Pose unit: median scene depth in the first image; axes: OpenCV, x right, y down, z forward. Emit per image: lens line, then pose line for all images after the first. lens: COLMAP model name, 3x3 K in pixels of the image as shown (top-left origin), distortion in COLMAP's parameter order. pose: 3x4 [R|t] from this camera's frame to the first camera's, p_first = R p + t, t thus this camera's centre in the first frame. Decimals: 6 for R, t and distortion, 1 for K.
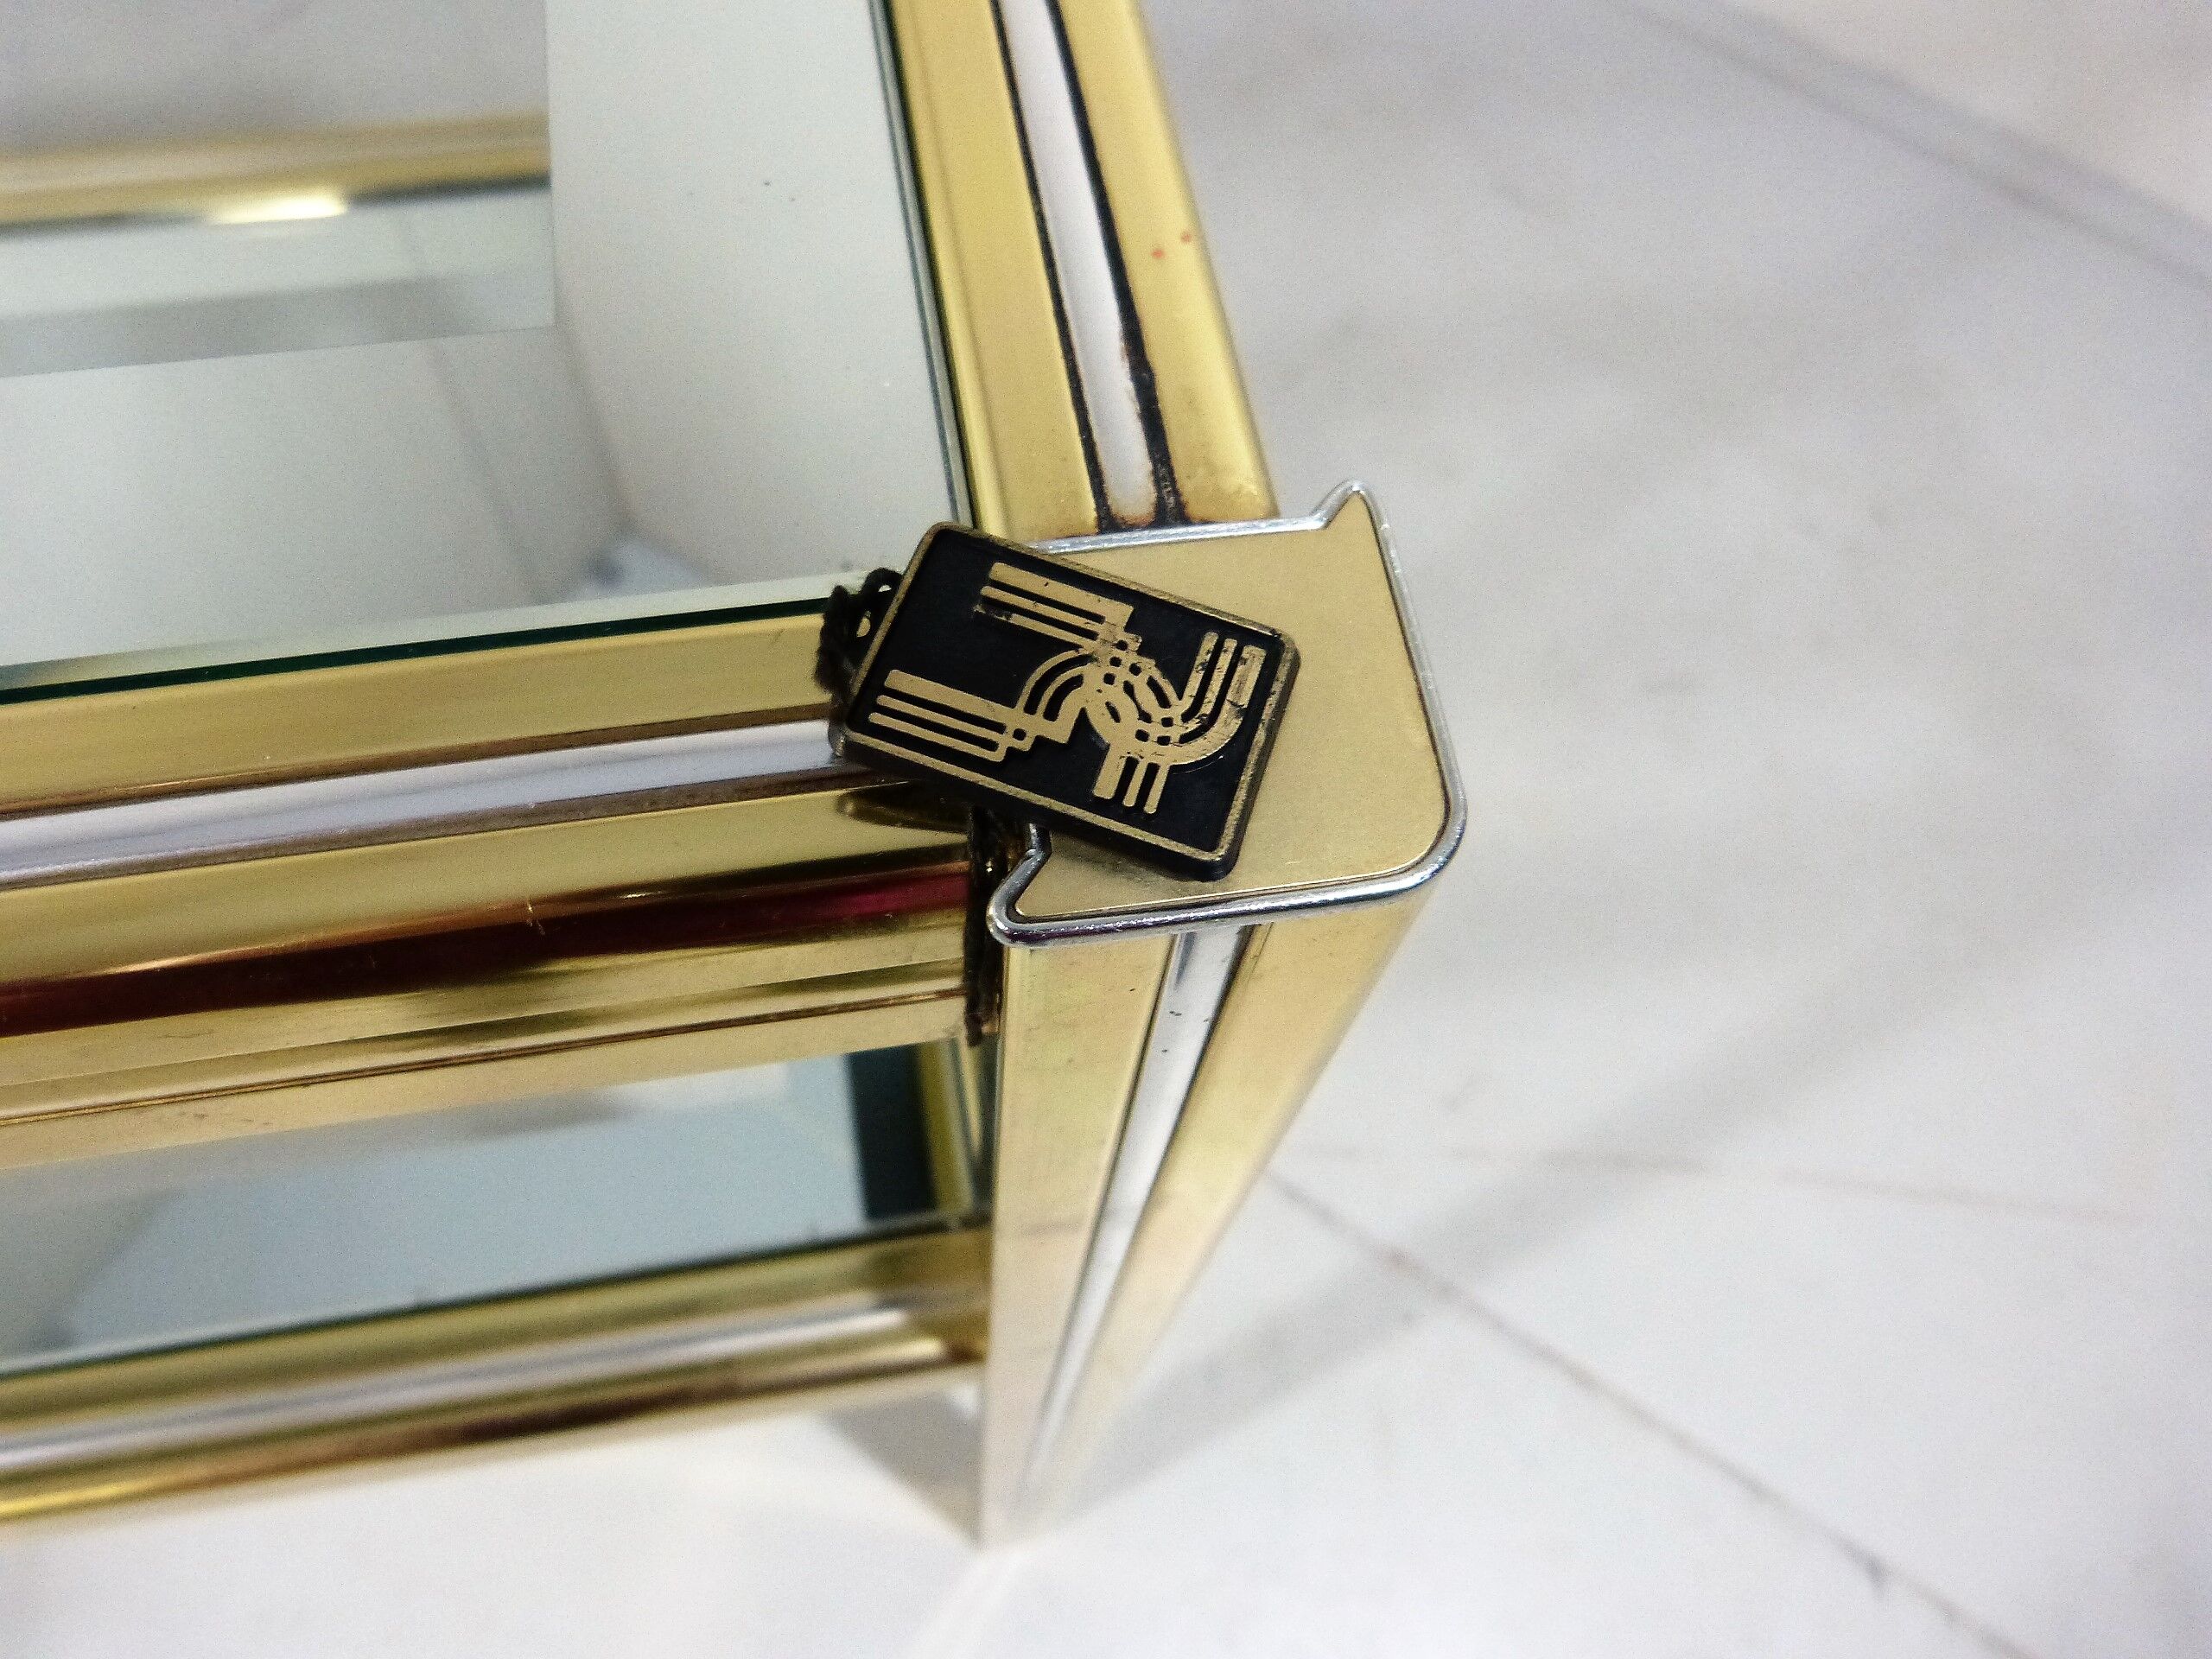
lens RADIAL K [[1667.3, 0, 1106.0], [0, 1667.3, 829.5], [0, 0, 1]] dist [-0.043232, 0.003707]
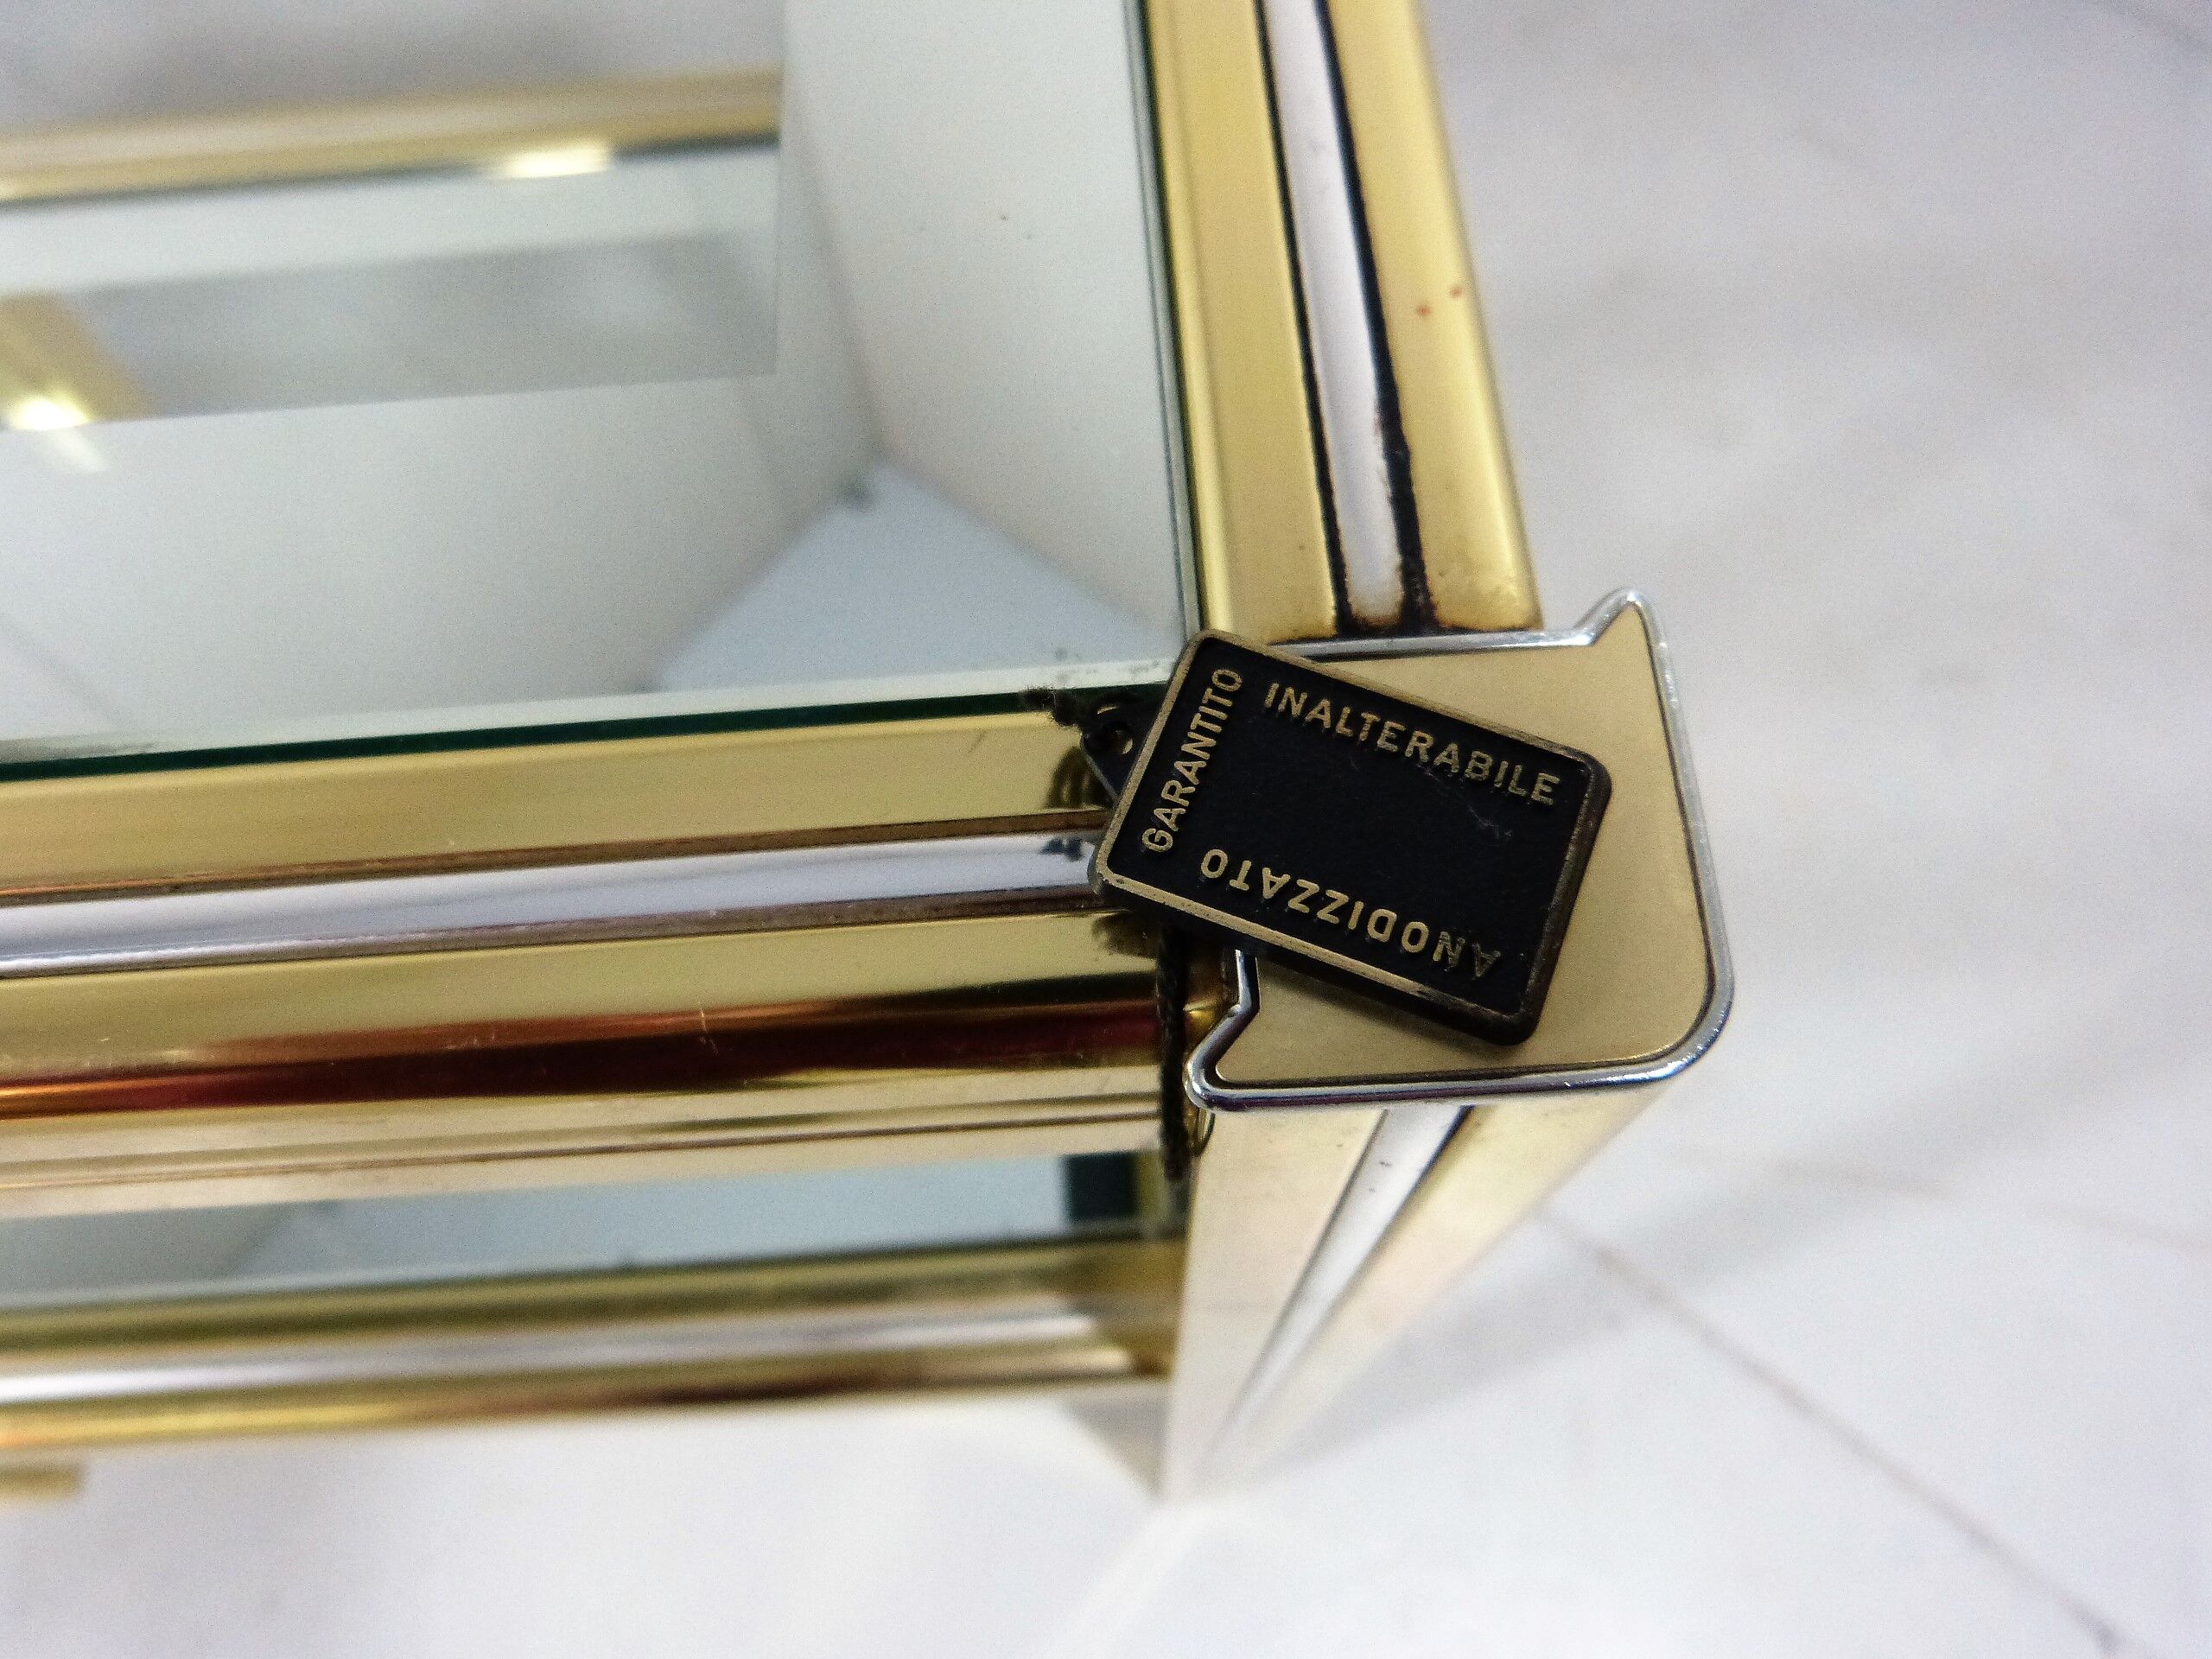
lens RADIAL K [[1660.4, 0, 1106.0], [0, 1660.4, 829.5], [0, 0, 1]] dist [-0.029538, 0.006603]
pose [[0.988626, 0.066041, -0.135122, 0.000711], [-0.060114, 0.997061, 0.047491, -0.103735], [0.137862, -0.038828, 0.989690, 0.080663]]
